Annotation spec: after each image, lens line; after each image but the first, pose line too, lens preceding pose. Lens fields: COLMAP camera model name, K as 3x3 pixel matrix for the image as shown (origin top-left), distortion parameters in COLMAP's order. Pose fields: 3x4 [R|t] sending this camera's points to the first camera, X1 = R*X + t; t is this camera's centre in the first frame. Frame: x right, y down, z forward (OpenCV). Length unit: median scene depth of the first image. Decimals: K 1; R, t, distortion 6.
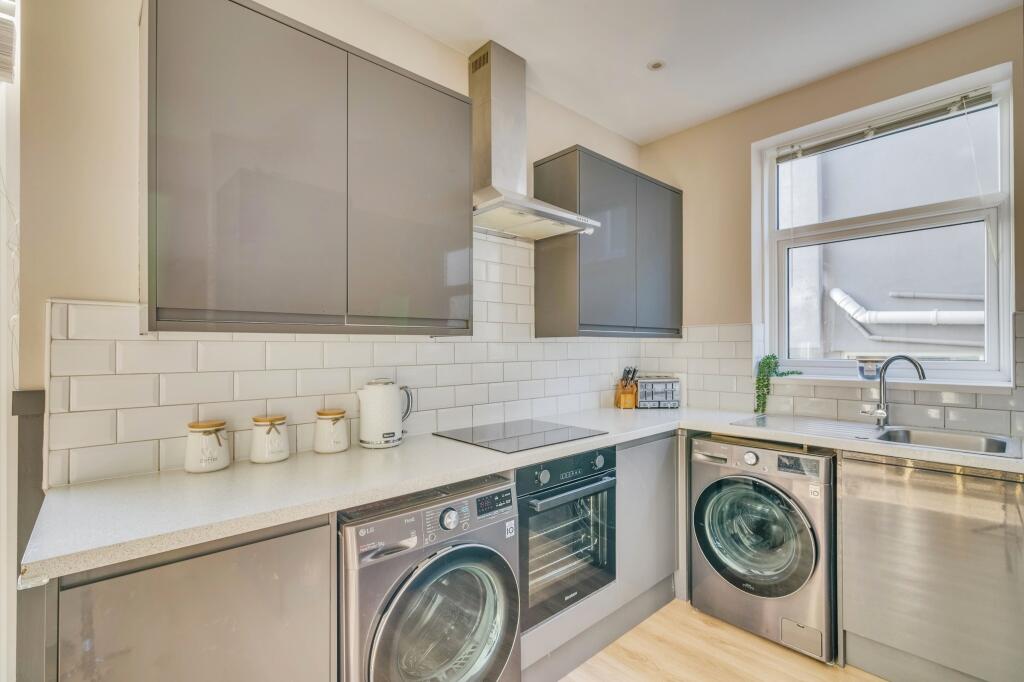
lens RADIAL K [[462.1, 0, 512.1], [0, 462.1, 345.3], [0, 0, 1]] dist [0.001761, 0.000265]
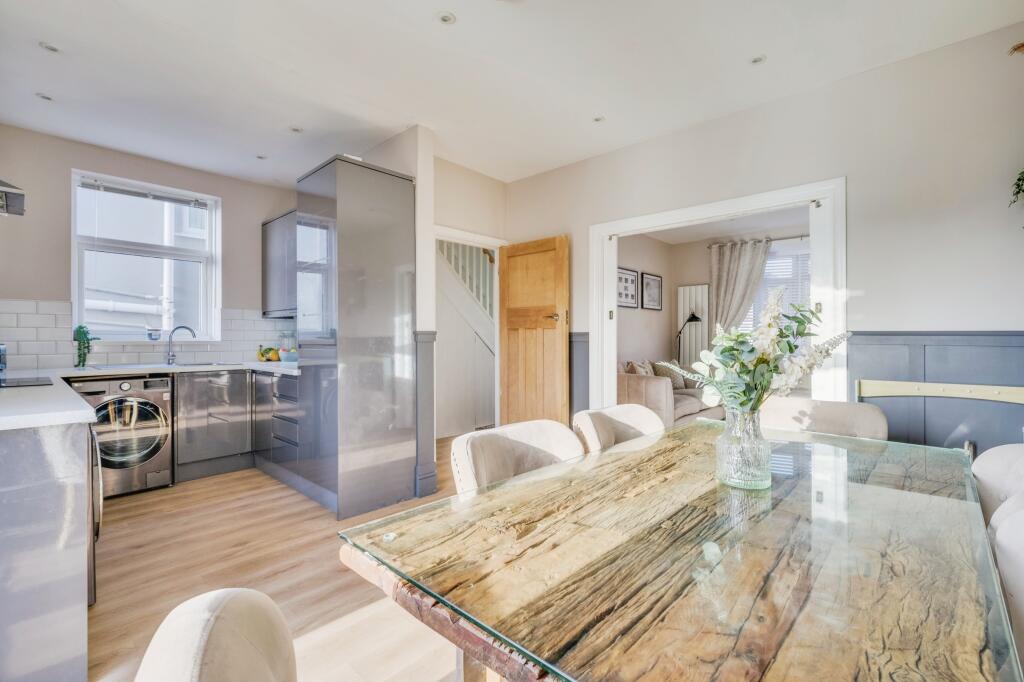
lens RADIAL K [[462.1, 0, 512.2], [0, 462.1, 340.3], [0, 0, 1]] dist [0.001761, 0.000265]
pose [[-0.095388, -0.000016, 0.995440, -0.974399], [-0.008026, 0.999968, -0.000753, 0.057295], [-0.995408, -0.008062, -0.095385, -0.155543]]
